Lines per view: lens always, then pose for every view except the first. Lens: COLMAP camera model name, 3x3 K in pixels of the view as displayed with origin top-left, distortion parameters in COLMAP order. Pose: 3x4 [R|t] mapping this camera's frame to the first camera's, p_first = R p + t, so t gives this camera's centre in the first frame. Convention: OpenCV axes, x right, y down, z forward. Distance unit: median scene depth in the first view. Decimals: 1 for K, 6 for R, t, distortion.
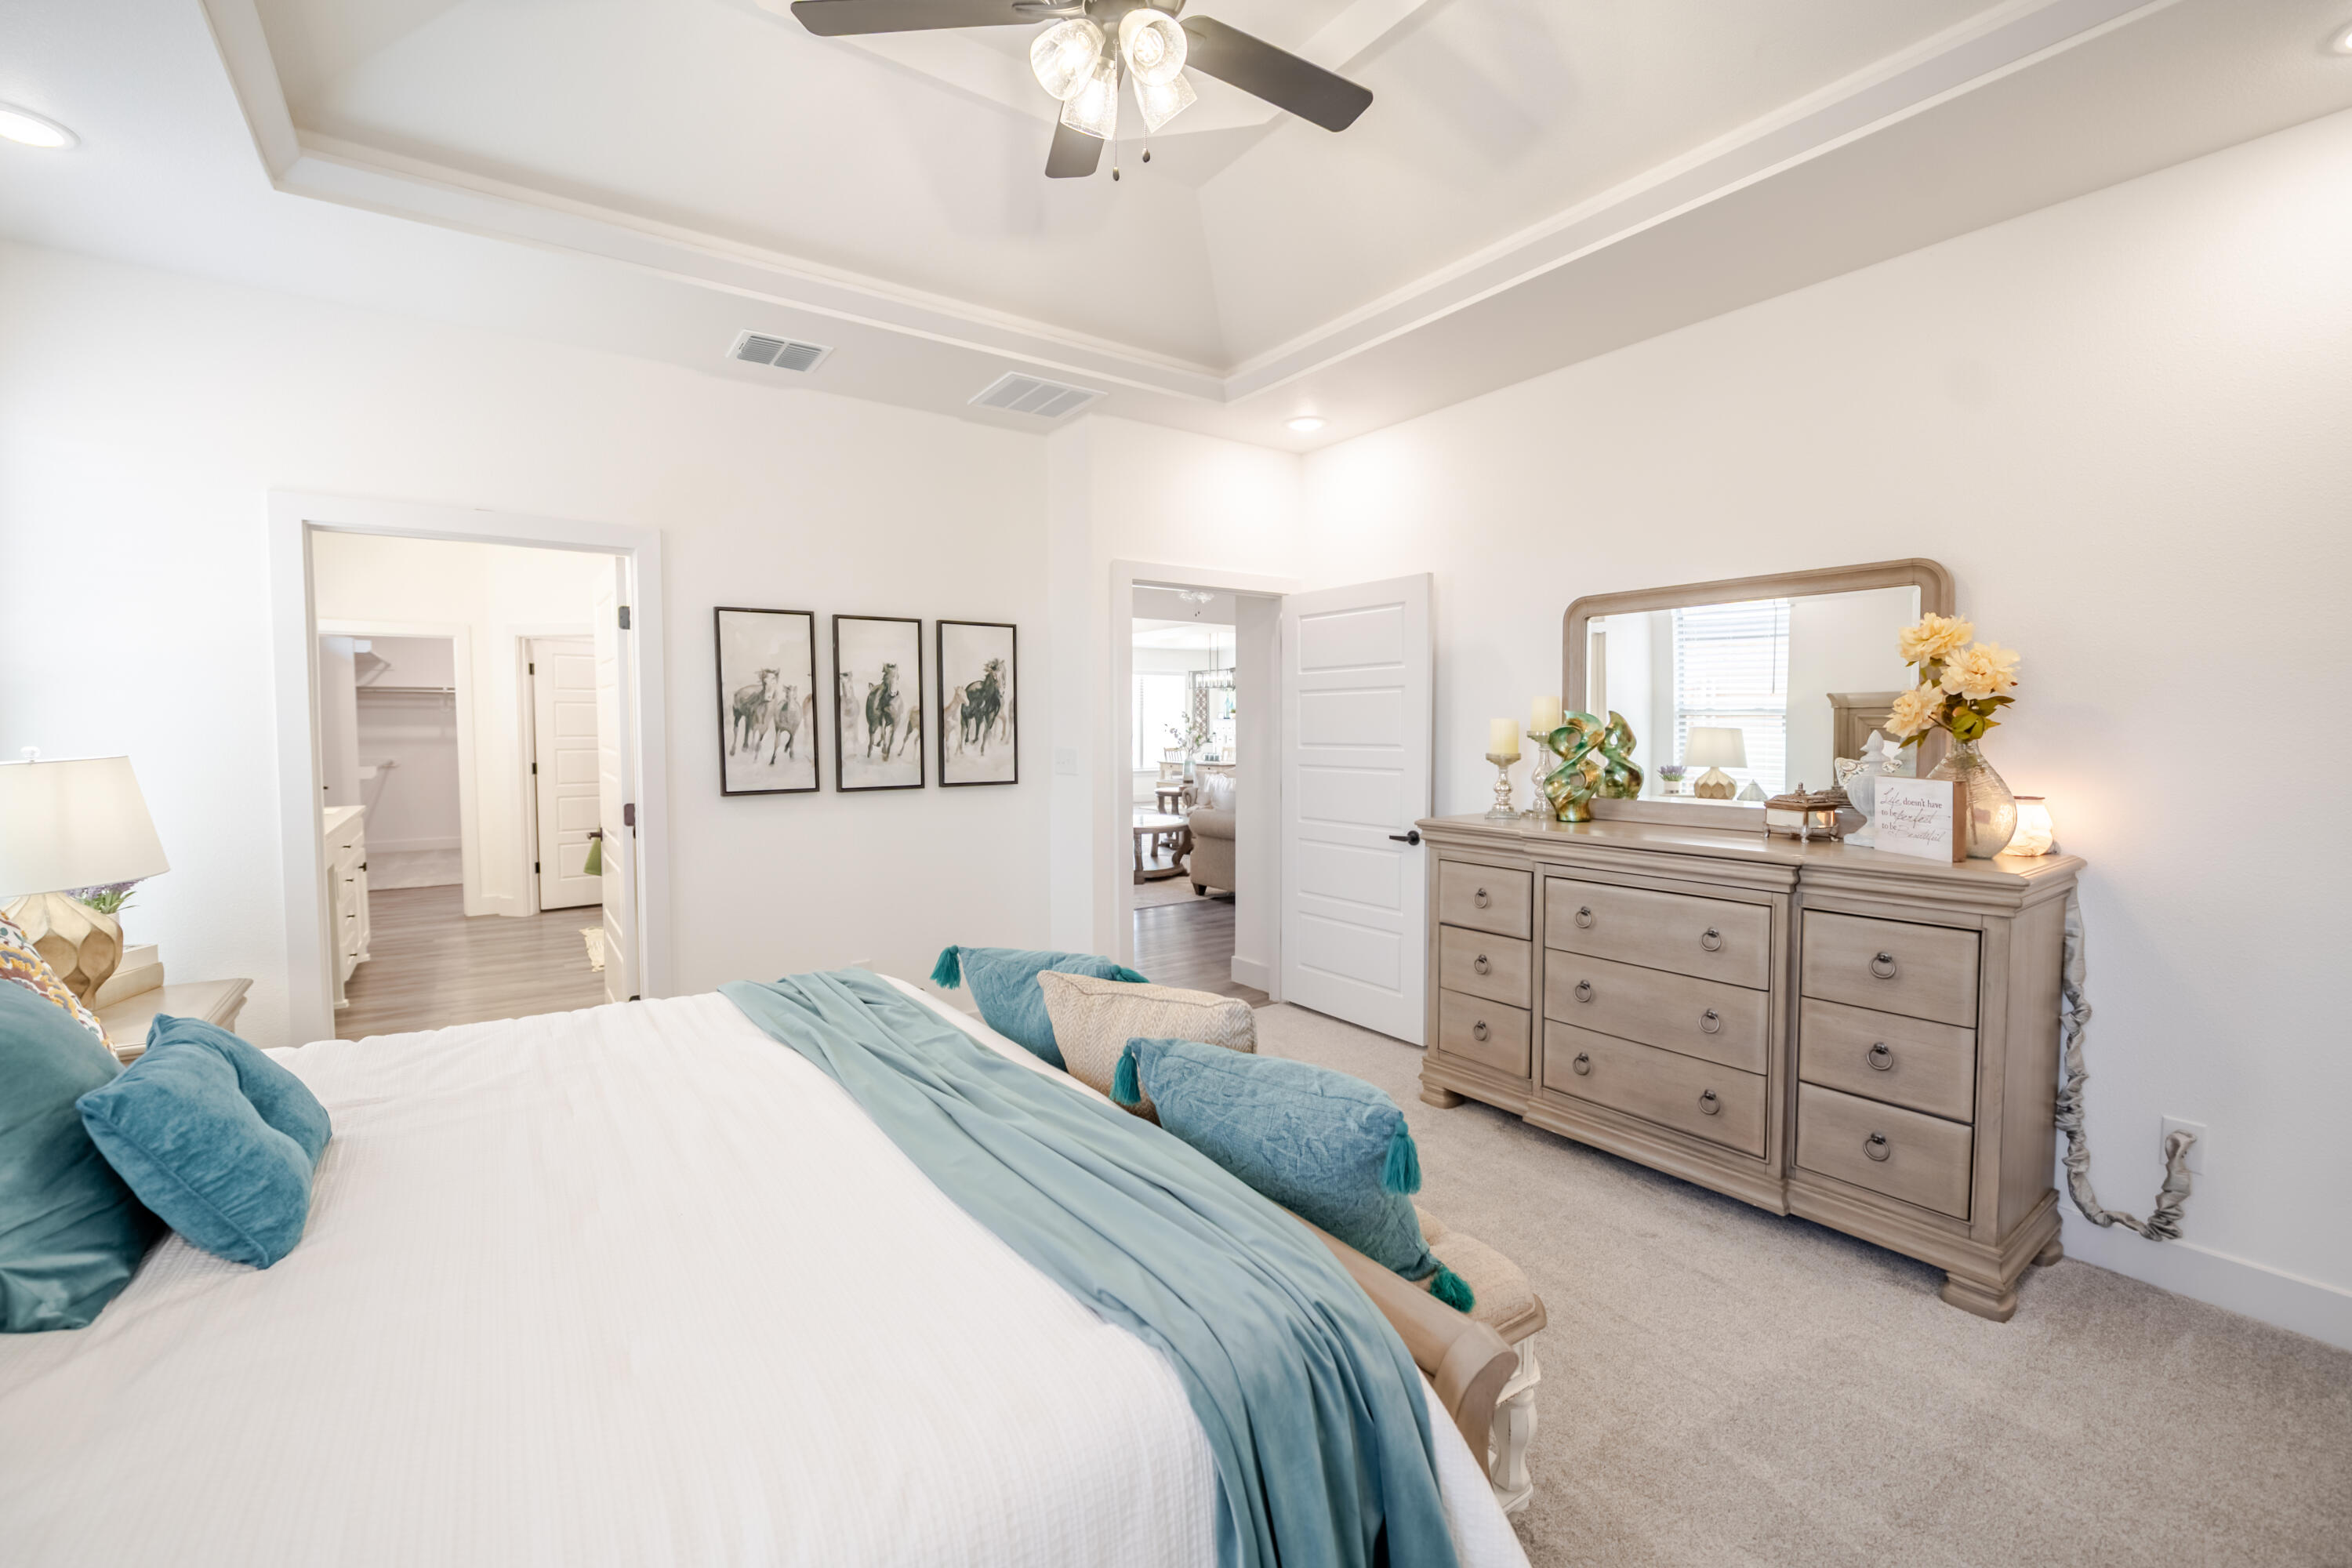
lens RADIAL K [[985.9, 0, 1168.6], [0, 985.9, 766.5], [0, 0, 1]] dist [-0.007223, -0.001334]
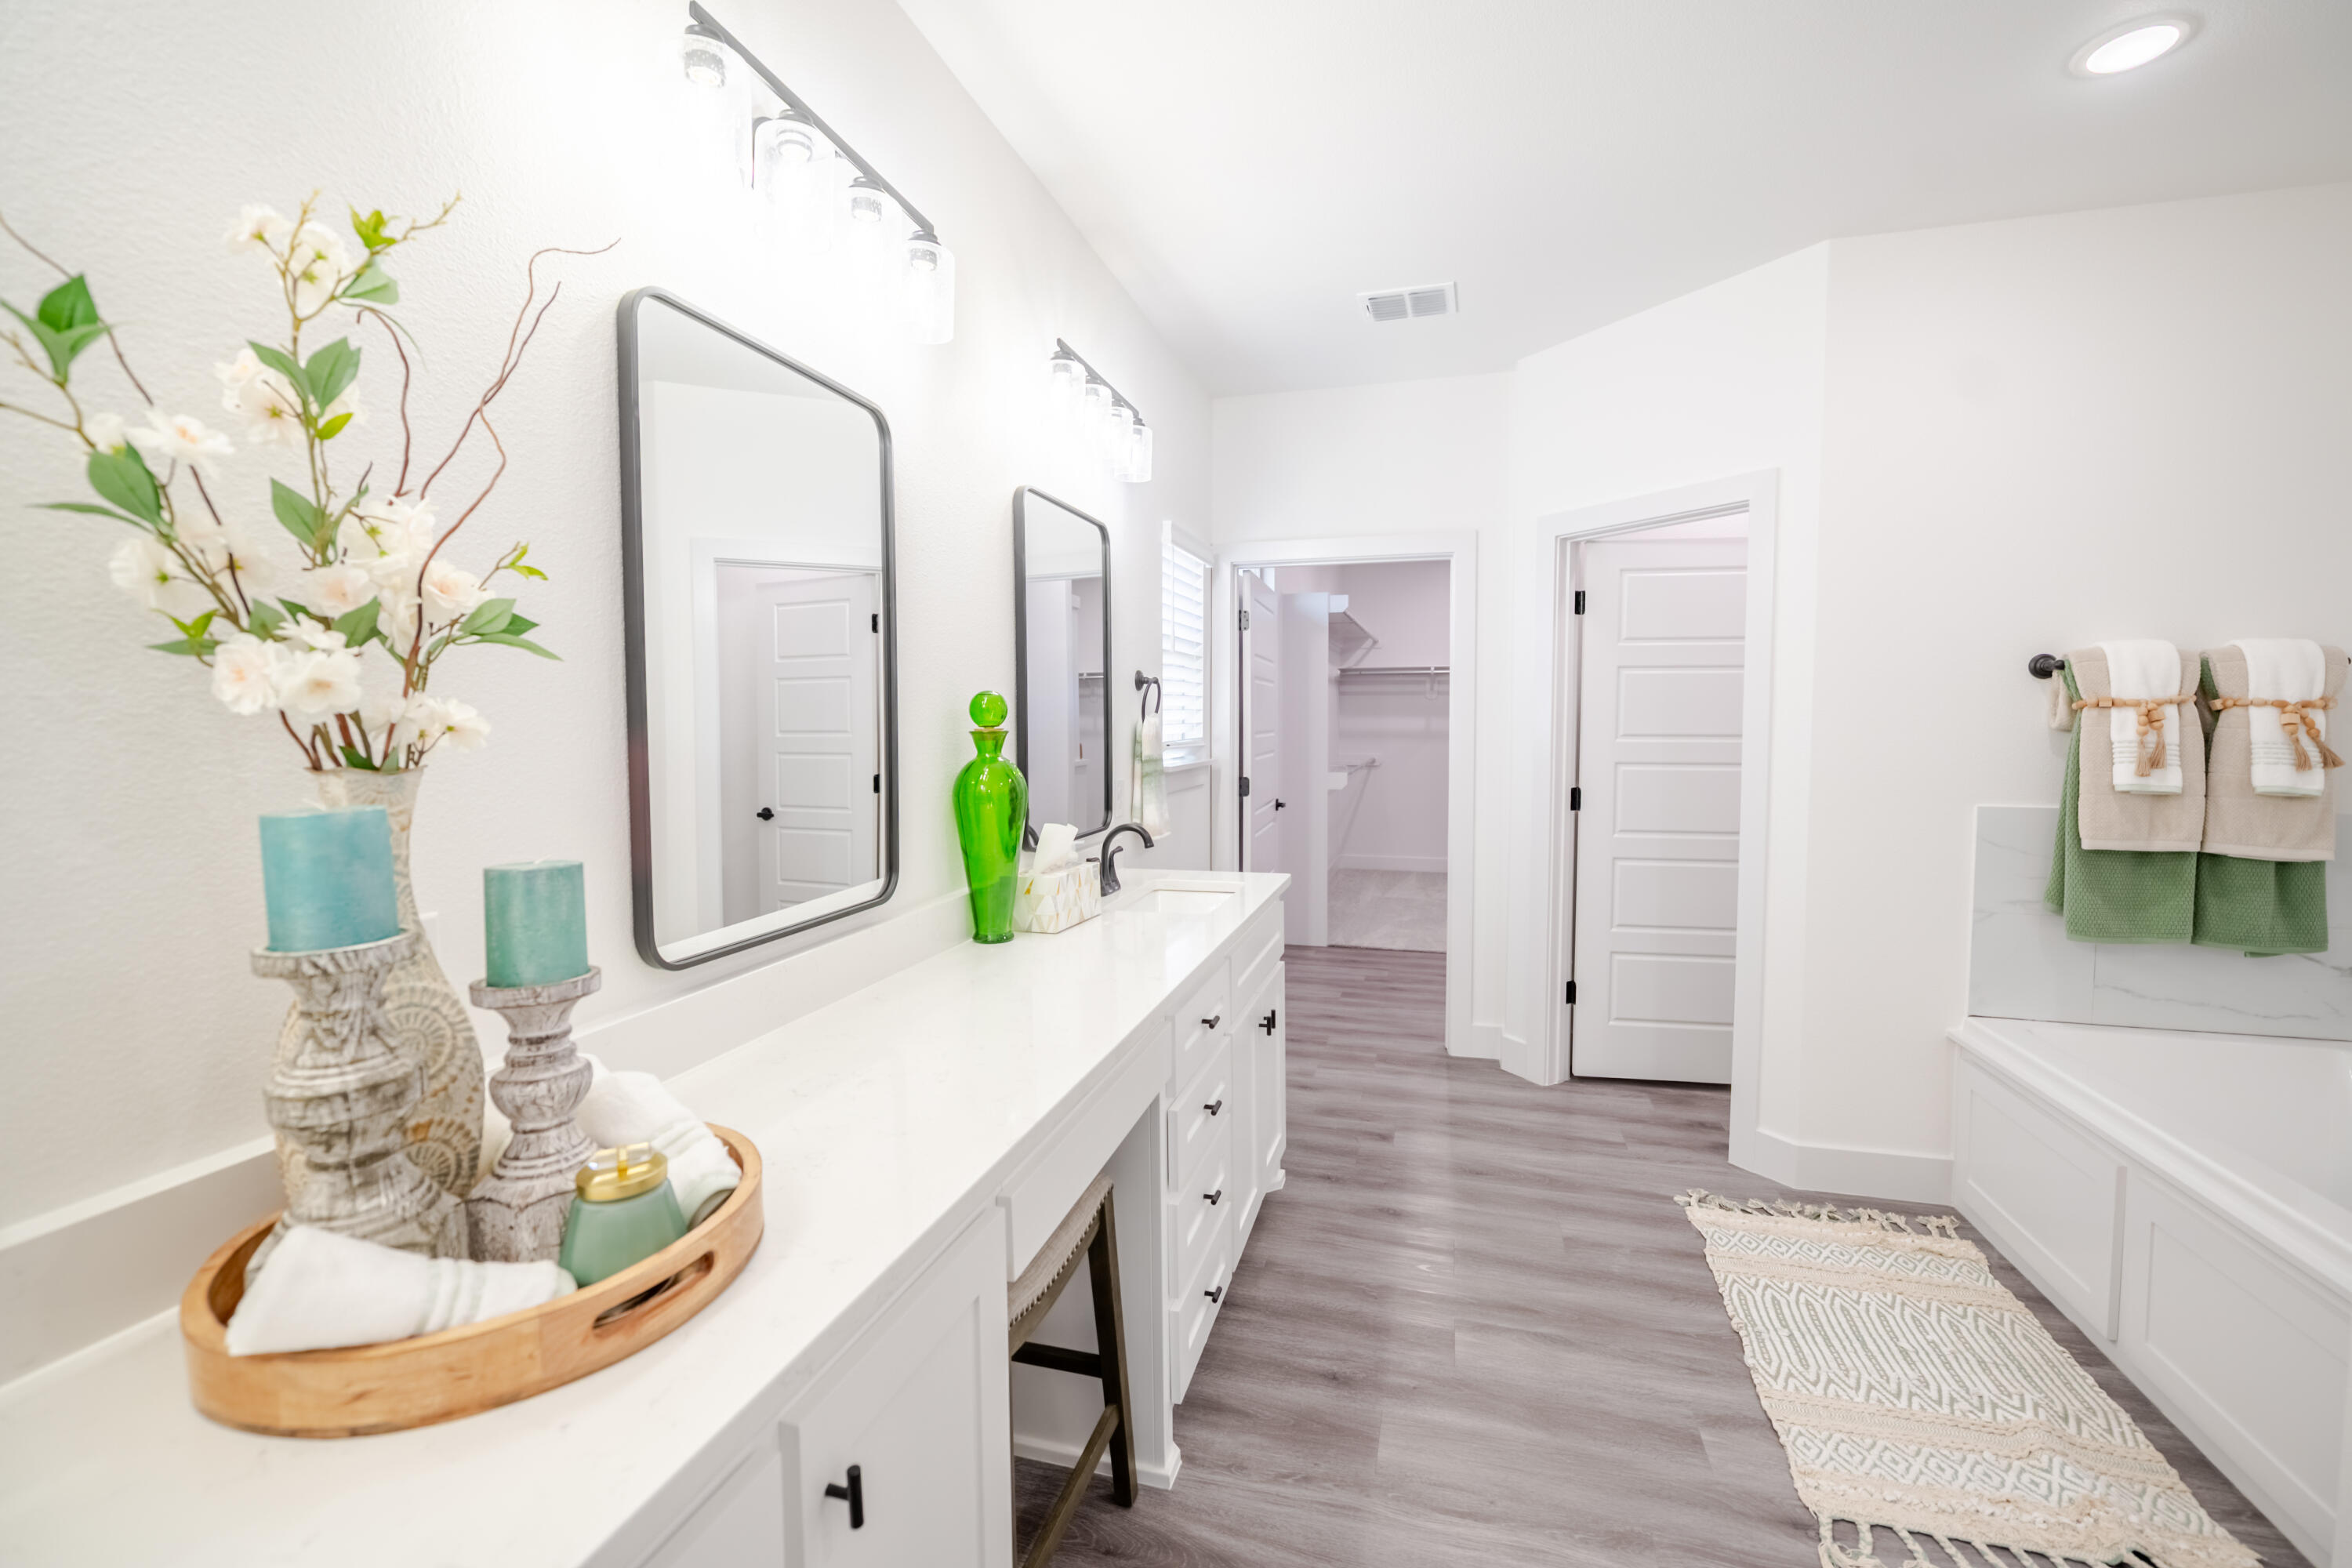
lens RADIAL K [[985.9, 0, 1187.2], [0, 985.9, 772.6], [0, 0, 1]] dist [-0.007223, -0.001334]
pose [[0.640192, 0.046751, -0.766791, -0.672853], [-0.036657, 0.998869, 0.030297, -0.034470], [0.767340, 0.008712, 0.641181, 0.909931]]
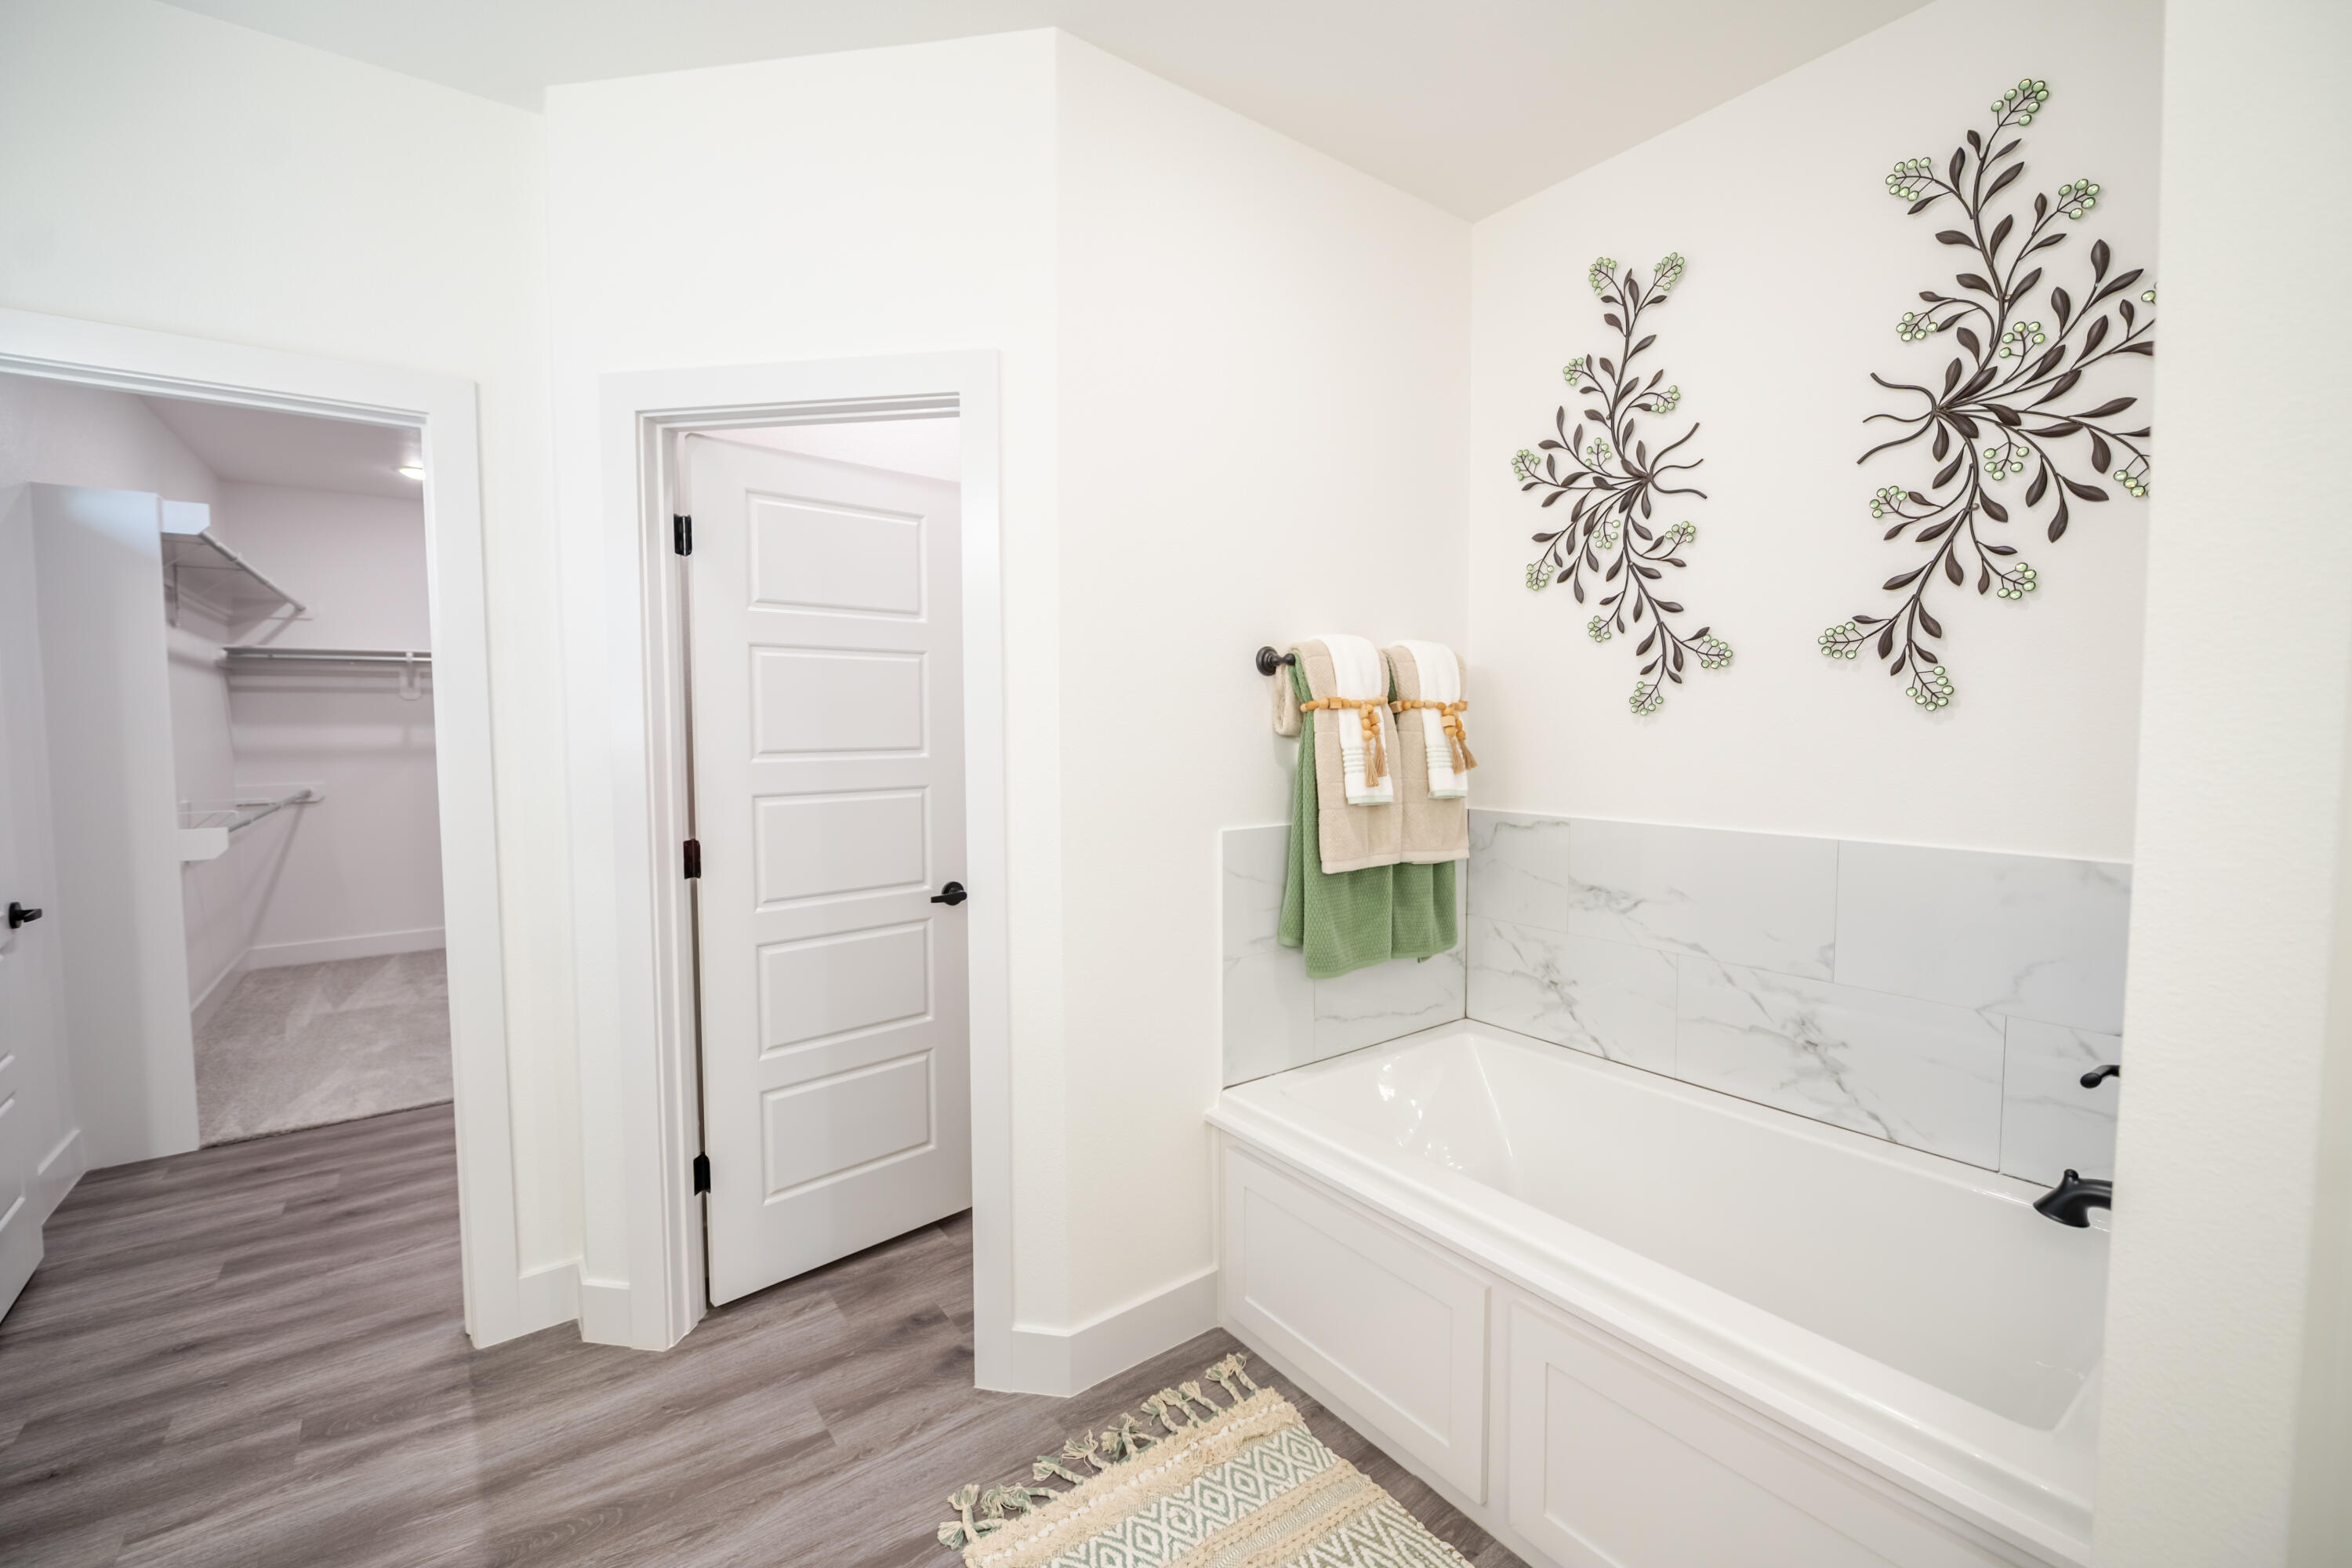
lens RADIAL K [[985.9, 0, 1169.7], [0, 985.9, 770.3], [0, 0, 1]] dist [-0.007223, -0.001334]
pose [[0.999851, -0.002851, 0.016998, -0.876186], [0.002762, 0.999982, 0.005262, -0.047490], [-0.017013, -0.005214, 0.999842, 1.206161]]
